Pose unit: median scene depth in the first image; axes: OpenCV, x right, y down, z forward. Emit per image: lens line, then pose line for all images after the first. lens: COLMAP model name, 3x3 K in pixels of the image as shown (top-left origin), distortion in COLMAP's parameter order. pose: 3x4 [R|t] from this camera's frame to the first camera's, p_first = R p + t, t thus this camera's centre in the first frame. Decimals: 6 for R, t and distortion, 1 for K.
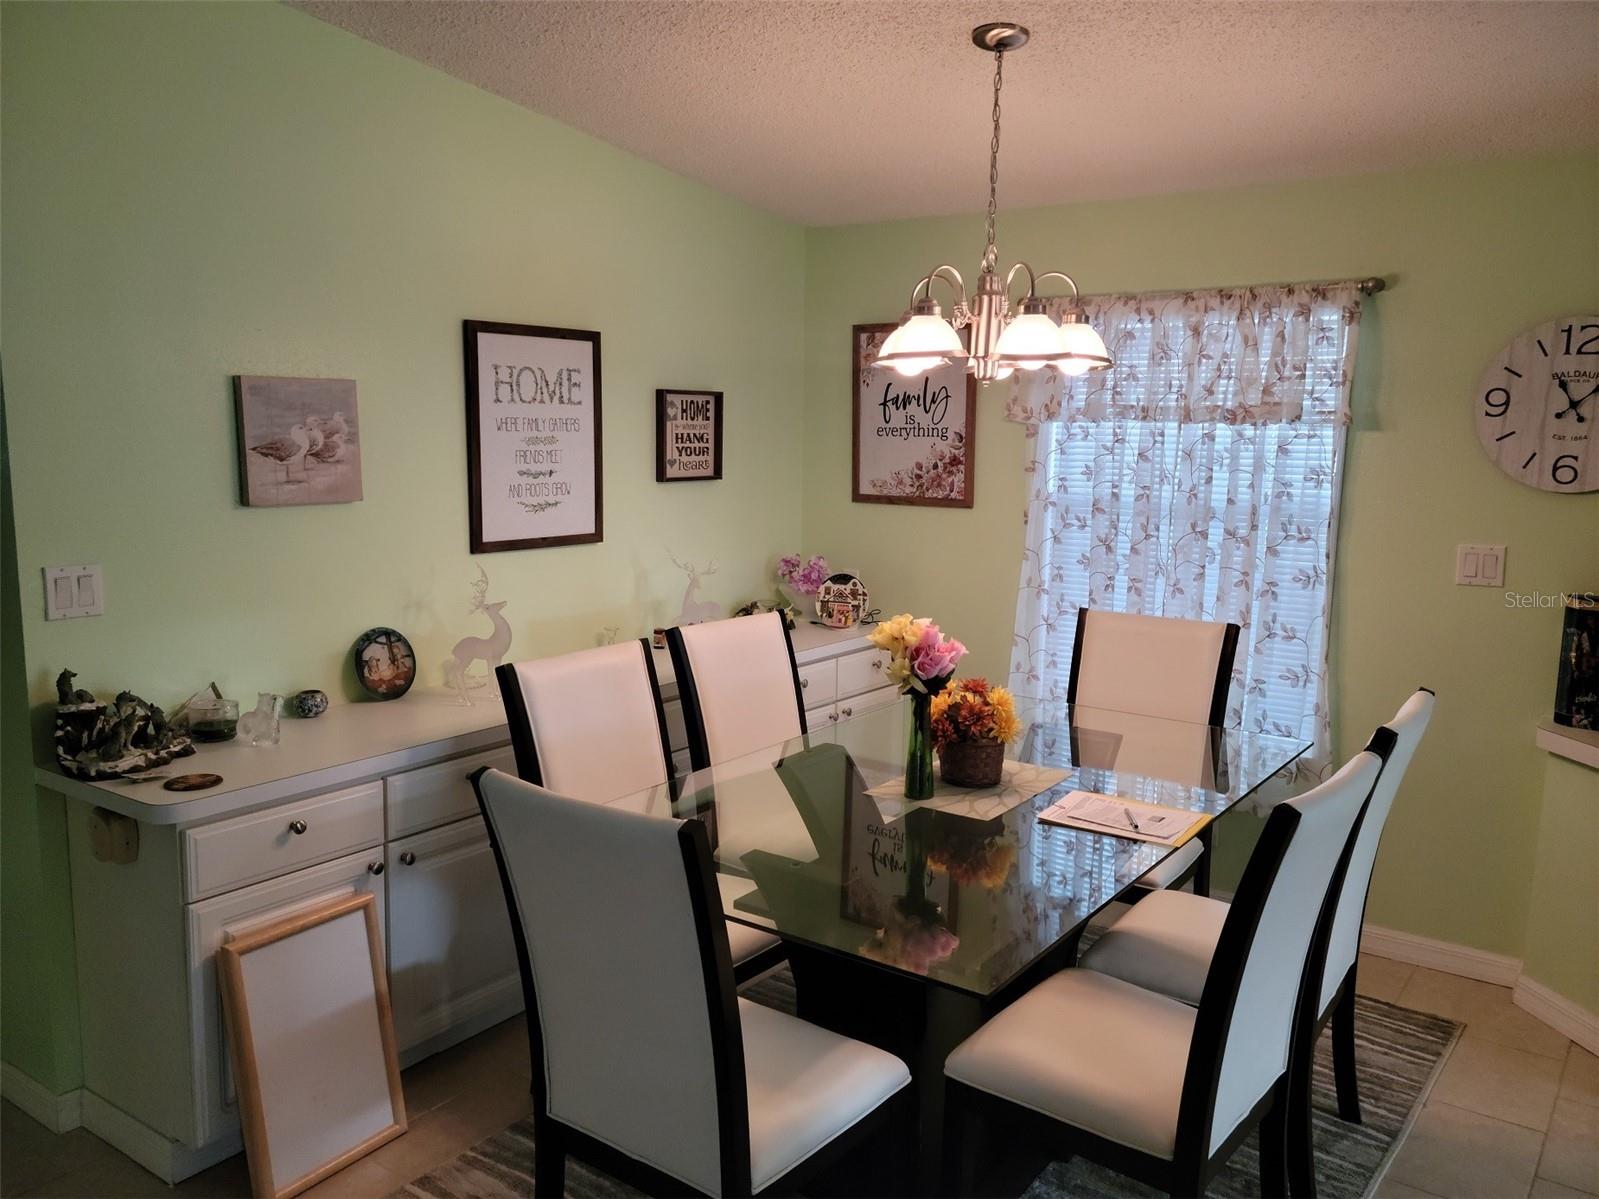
lens RADIAL K [[1270.7, 0, 799.4], [0, 1270.7, 621.4], [0, 0, 1]] dist [0.123519, -0.123005]
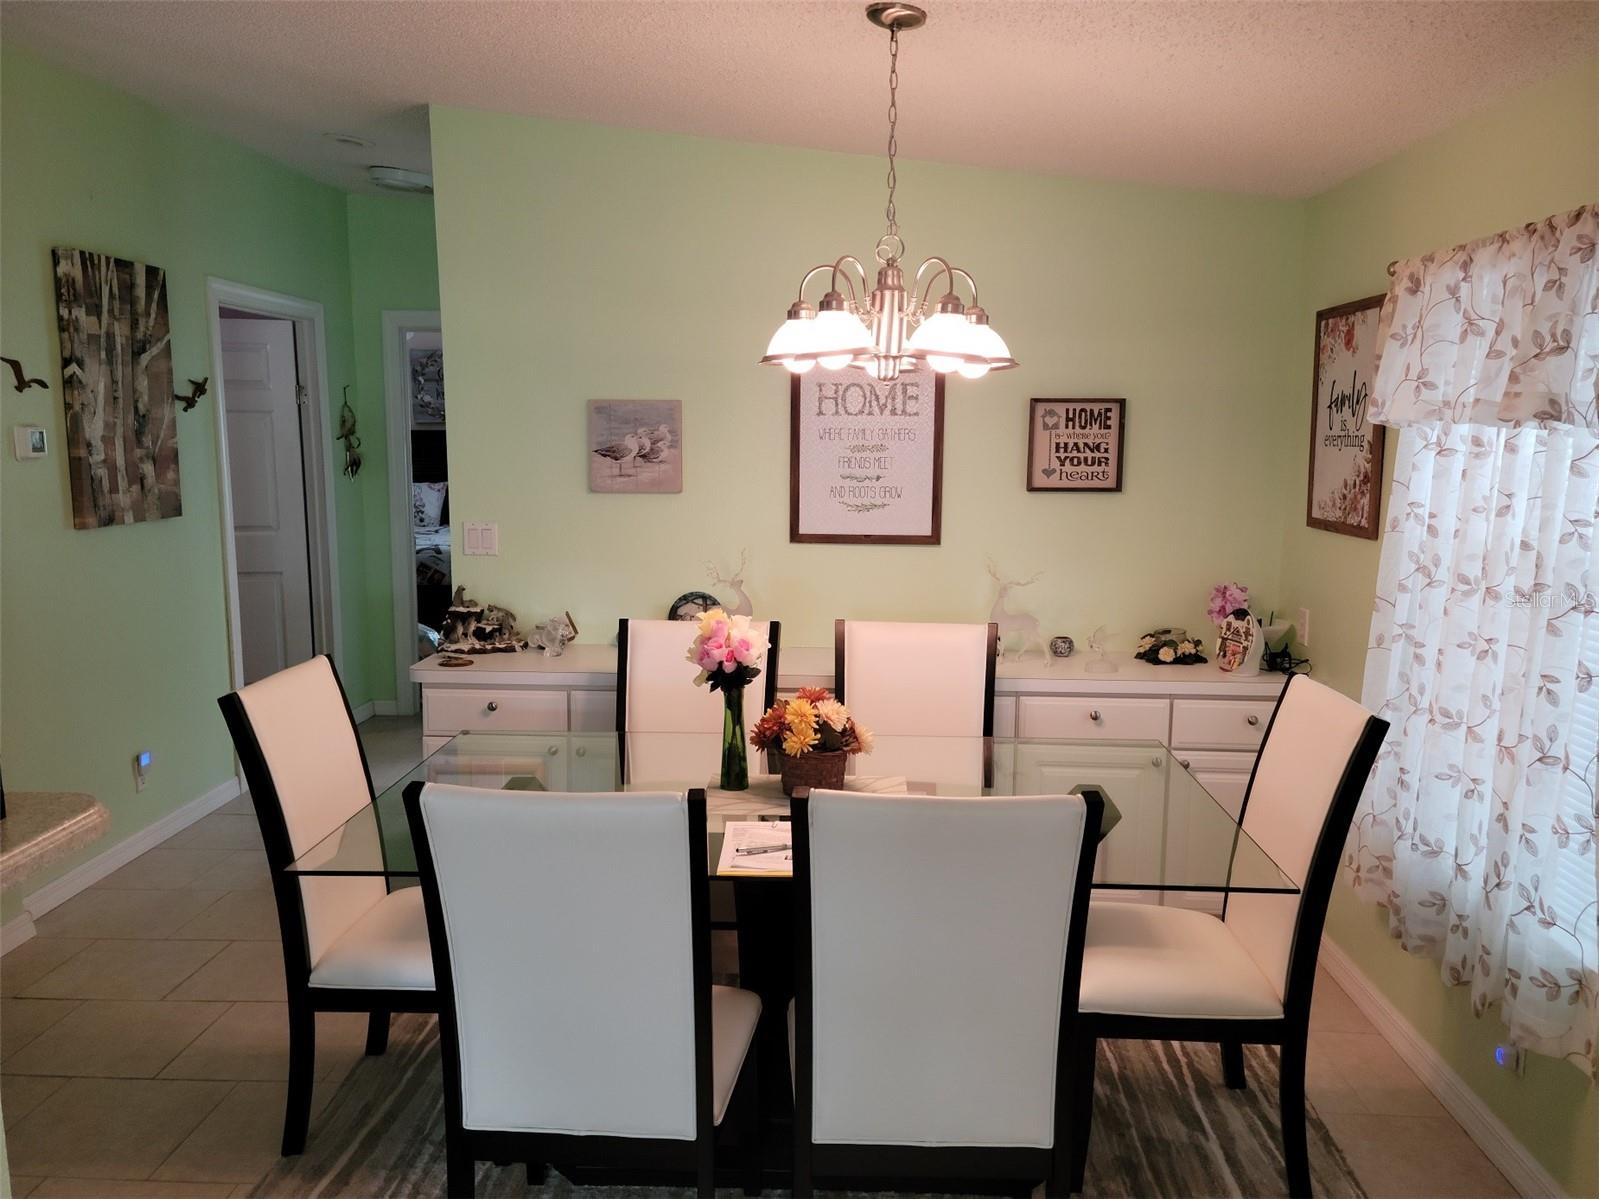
lens RADIAL K [[1270.7, 0, 799.4], [0, 1270.7, 621.4], [0, 0, 1]] dist [0.123519, -0.123005]
pose [[0.541531, 0.118296, -0.832316, 0.709785], [-0.133240, 0.989614, 0.053962, -0.043259], [0.830055, 0.081676, 0.551669, 0.344492]]
